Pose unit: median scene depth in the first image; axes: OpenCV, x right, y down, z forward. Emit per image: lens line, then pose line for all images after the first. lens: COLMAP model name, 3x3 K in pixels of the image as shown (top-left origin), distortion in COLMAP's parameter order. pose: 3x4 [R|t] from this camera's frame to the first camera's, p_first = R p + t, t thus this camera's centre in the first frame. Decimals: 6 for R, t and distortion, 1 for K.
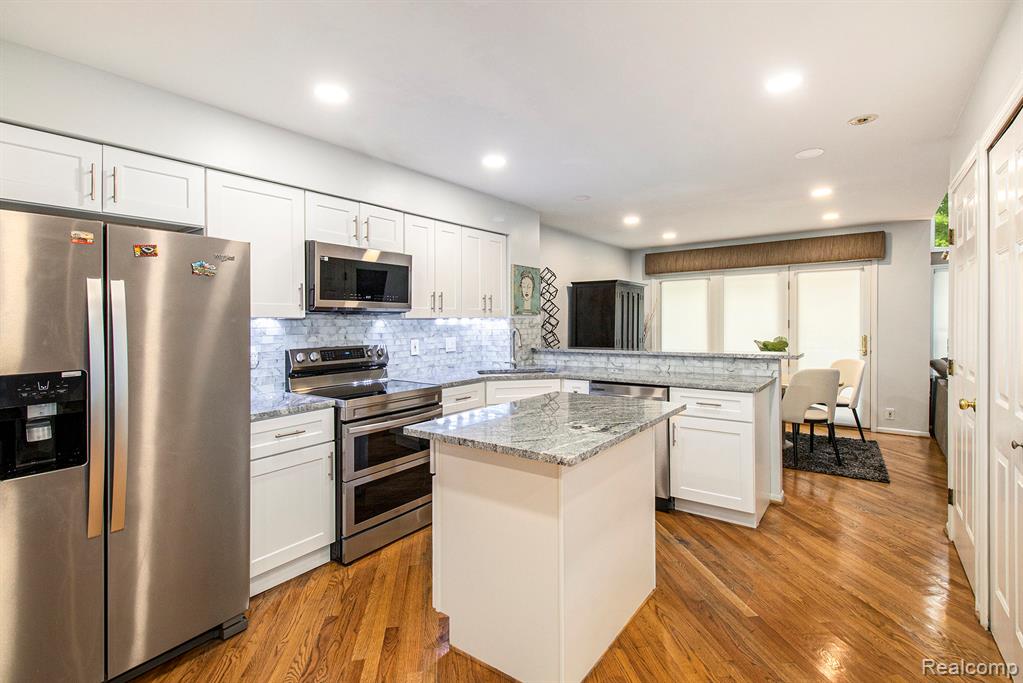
lens RADIAL K [[473.7, 0, 511.3], [0, 473.7, 323.5], [0, 0, 1]] dist [-0.001847, -0.000104]
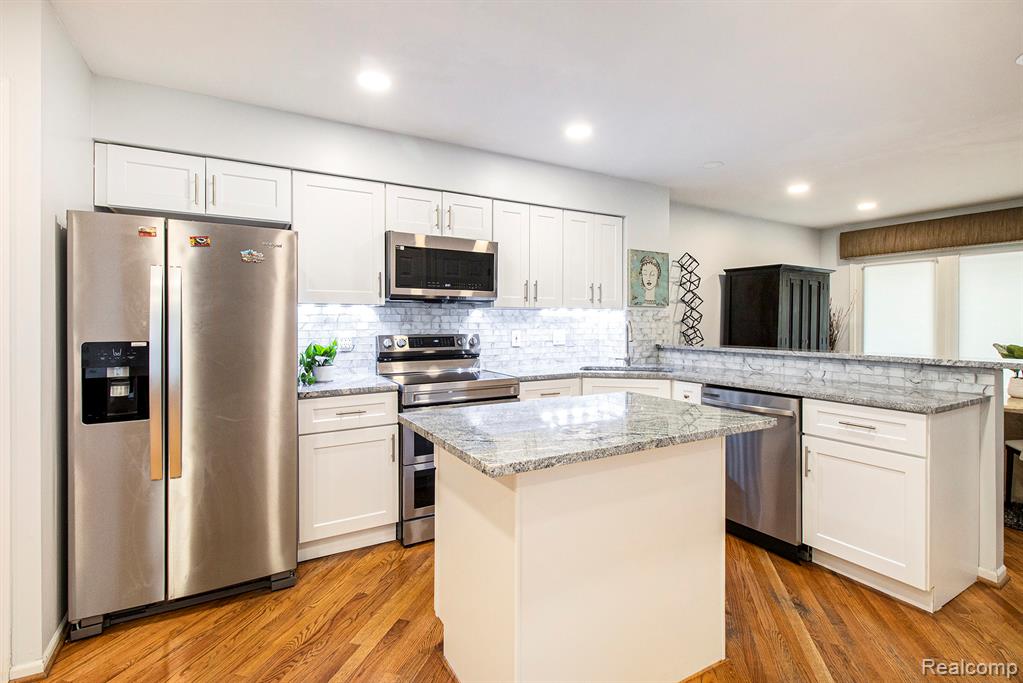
lens RADIAL K [[471.9, 0, 508.2], [0, 471.9, 324.8], [0, 0, 1]] dist [0.003017, -0.005810]
pose [[0.917300, 0.014182, -0.397945, 0.197072], [-0.011914, 0.999896, 0.008171, 0.016685], [0.398020, -0.002754, 0.917373, 0.122707]]
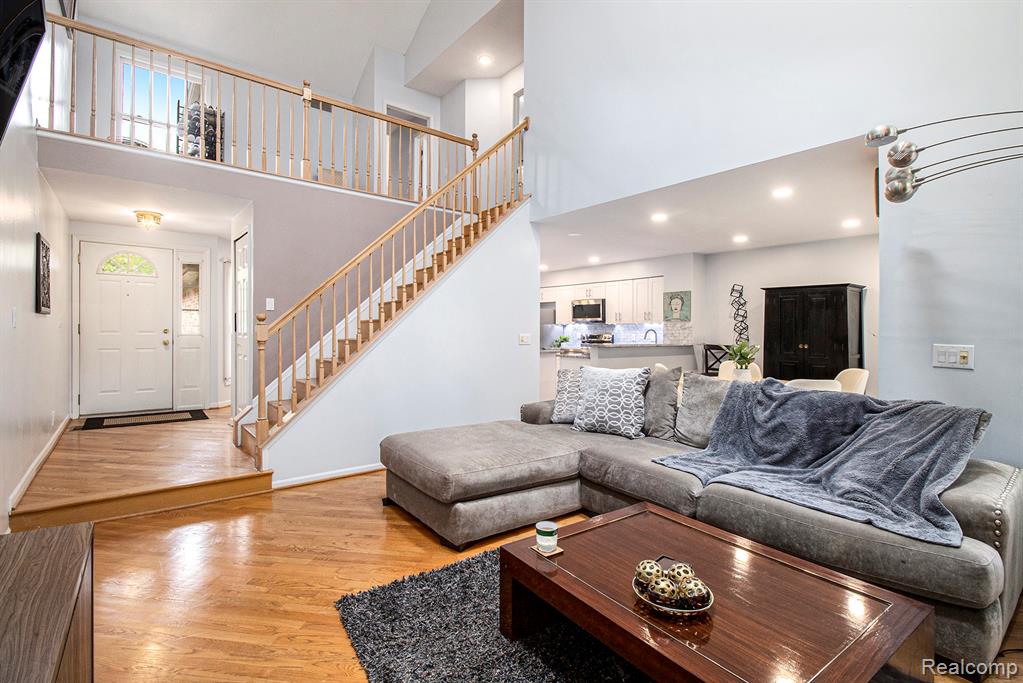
lens RADIAL K [[473.7, 0, 511.3], [0, 473.7, 323.5], [0, 0, 1]] dist [-0.001847, -0.000104]
pose [[-0.277481, 0.001196, -0.960730, 2.430207], [-0.003128, 0.999993, 0.002149, -0.017616], [0.960726, 0.003601, -0.277475, 1.252934]]
